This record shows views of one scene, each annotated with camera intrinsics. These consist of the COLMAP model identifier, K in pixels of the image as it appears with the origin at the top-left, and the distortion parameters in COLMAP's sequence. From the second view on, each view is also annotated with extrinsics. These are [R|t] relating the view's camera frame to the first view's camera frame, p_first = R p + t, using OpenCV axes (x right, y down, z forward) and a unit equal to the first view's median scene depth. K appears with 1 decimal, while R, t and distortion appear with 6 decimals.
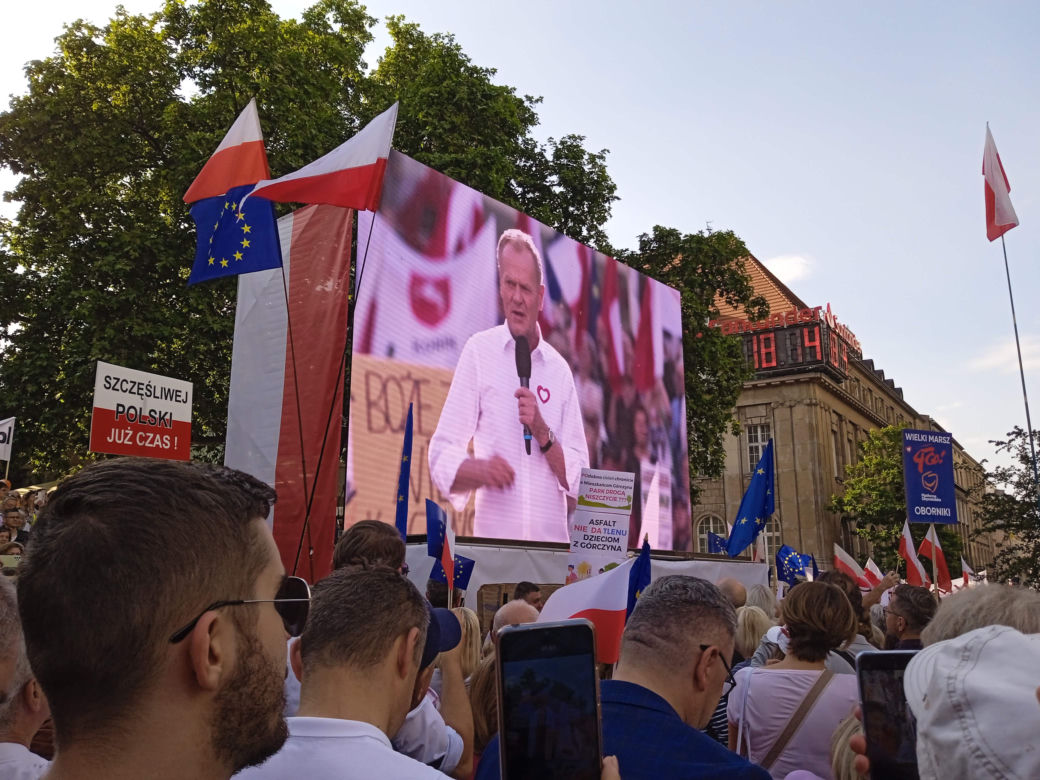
lens RADIAL K [[887.9, 0, 549.8], [0, 887.9, 390.1], [0, 0, 1]] dist [0.036095, -0.072786]
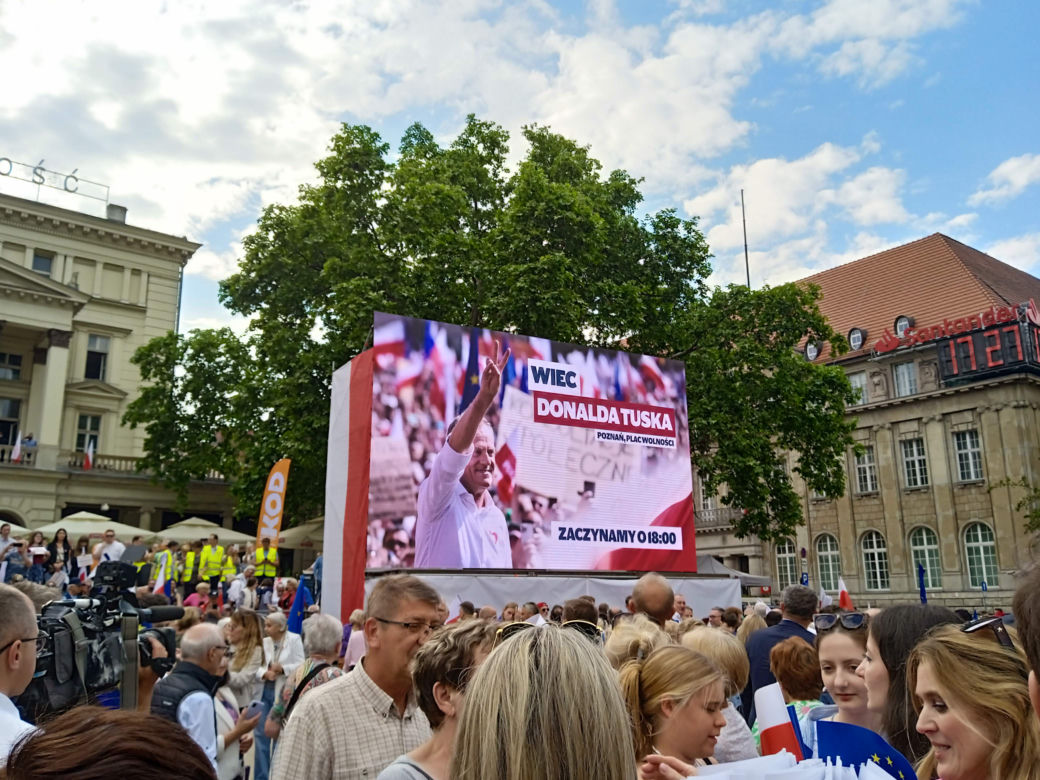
lens RADIAL K [[887.9, 0, 523.4], [0, 887.9, 386.9], [0, 0, 1]] dist [0.036095, -0.072786]
pose [[0.940617, -0.090322, -0.327233, 0.194942], [0.083609, 0.995899, -0.034554, -0.029662], [0.329012, 0.005142, 0.944312, -0.142171]]
